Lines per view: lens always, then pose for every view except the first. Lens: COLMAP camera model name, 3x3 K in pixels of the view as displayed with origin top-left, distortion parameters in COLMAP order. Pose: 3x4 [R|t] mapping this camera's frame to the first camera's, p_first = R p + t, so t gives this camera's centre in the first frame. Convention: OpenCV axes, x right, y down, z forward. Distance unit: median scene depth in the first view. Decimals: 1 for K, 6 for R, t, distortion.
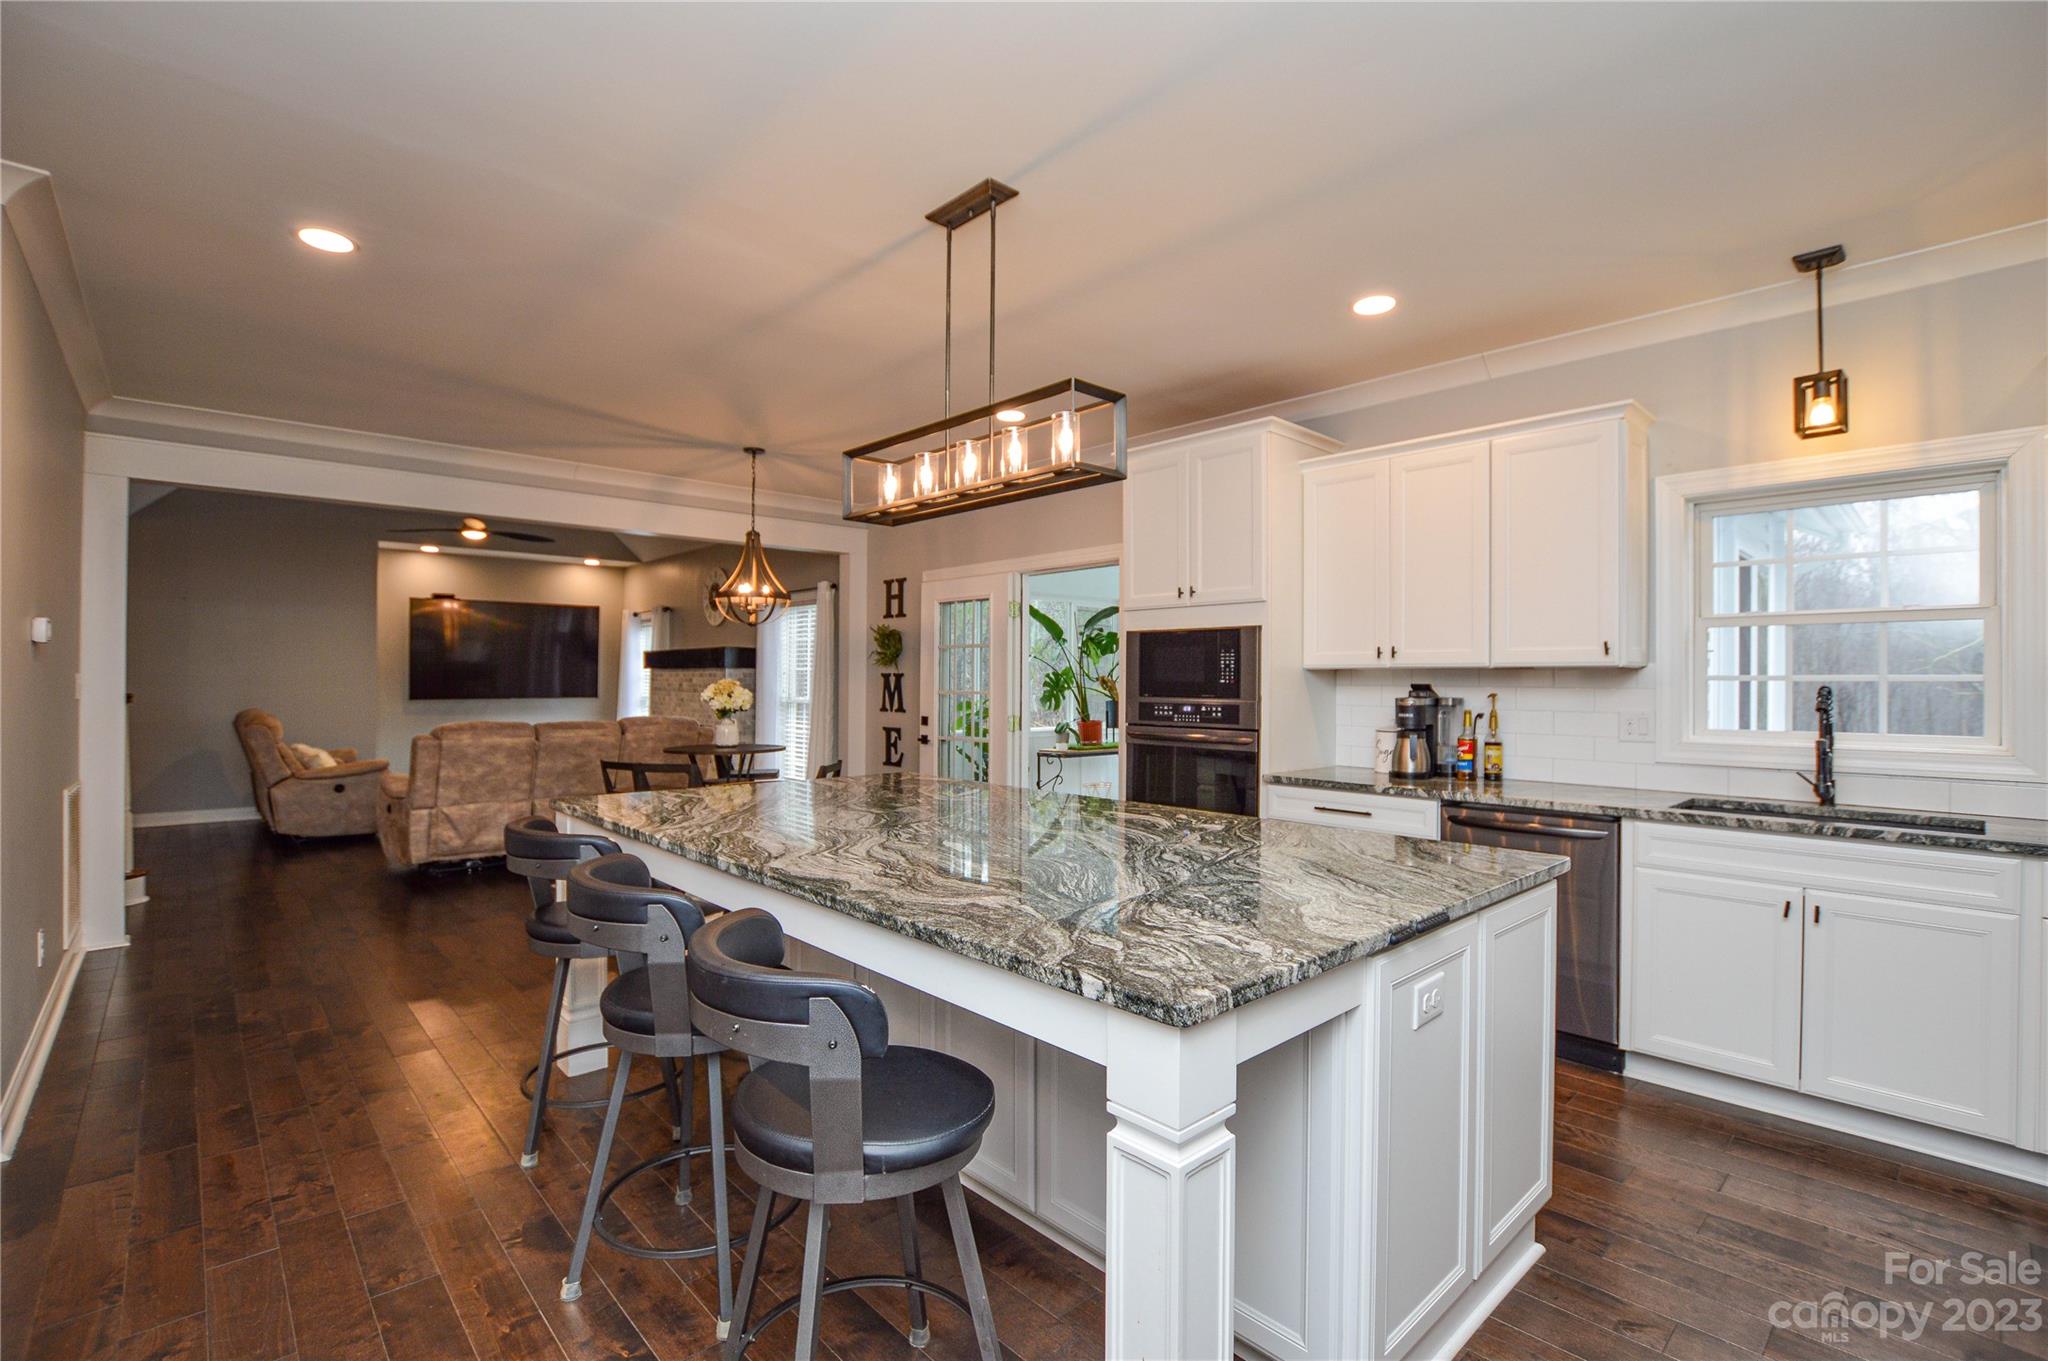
lens RADIAL K [[930.9, 0, 1020.1], [0, 930.9, 679.1], [0, 0, 1]] dist [-0.028921, 0.001559]
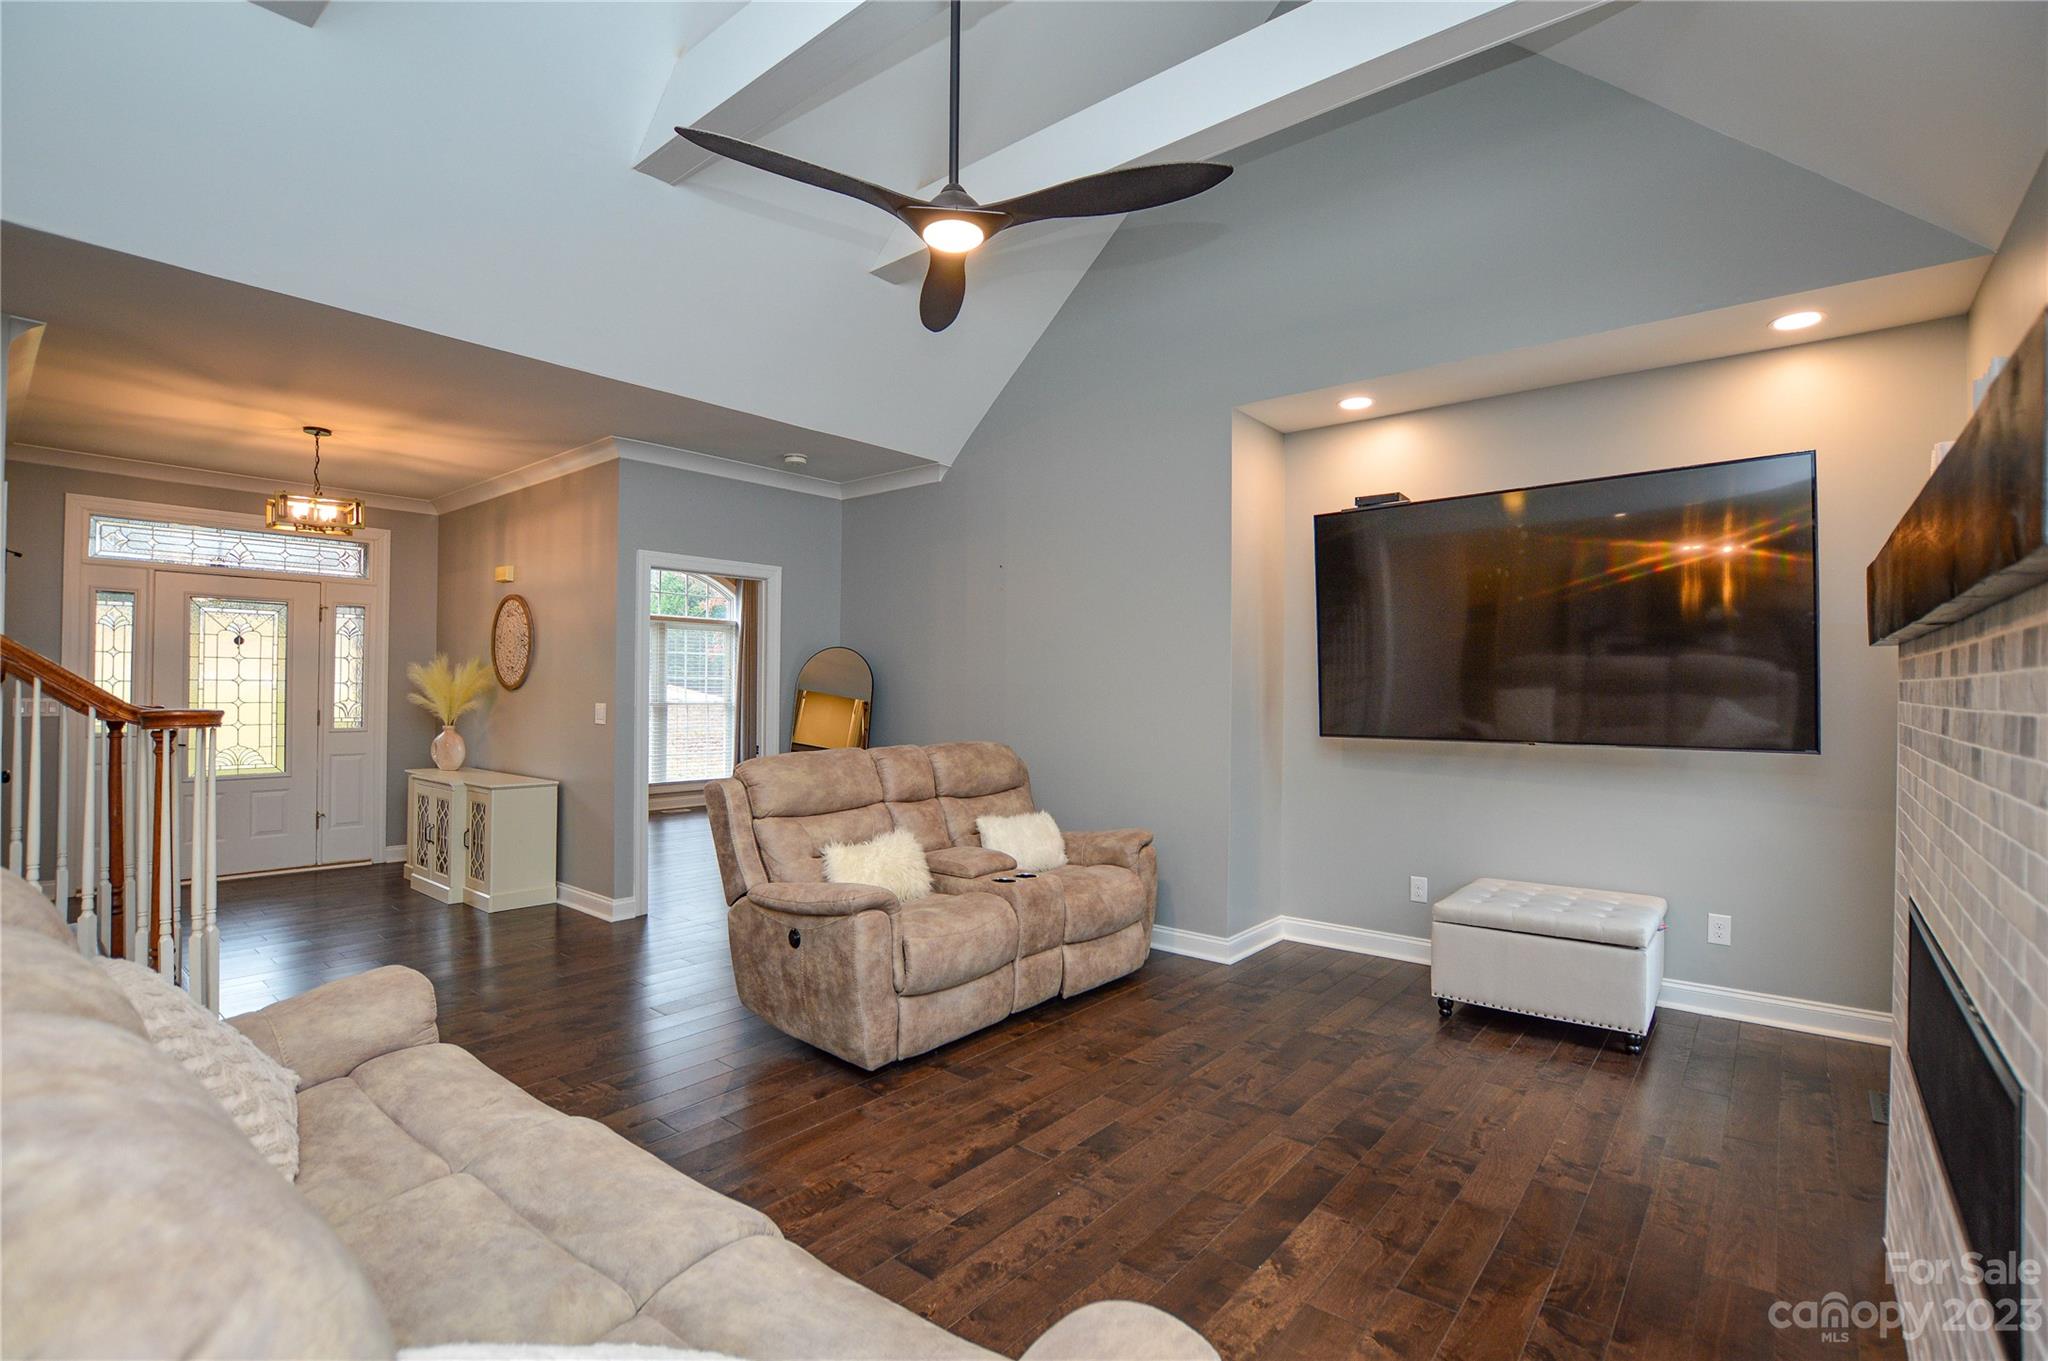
lens RADIAL K [[930.9, 0, 1020.1], [0, 930.9, 679.1], [0, 0, 1]] dist [-0.028921, 0.001559]
pose [[0.131222, -0.022055, -0.991108, -0.472756], [-0.000313, 0.999752, -0.022288, 0.010399], [0.991353, 0.003234, 0.131183, 1.696572]]
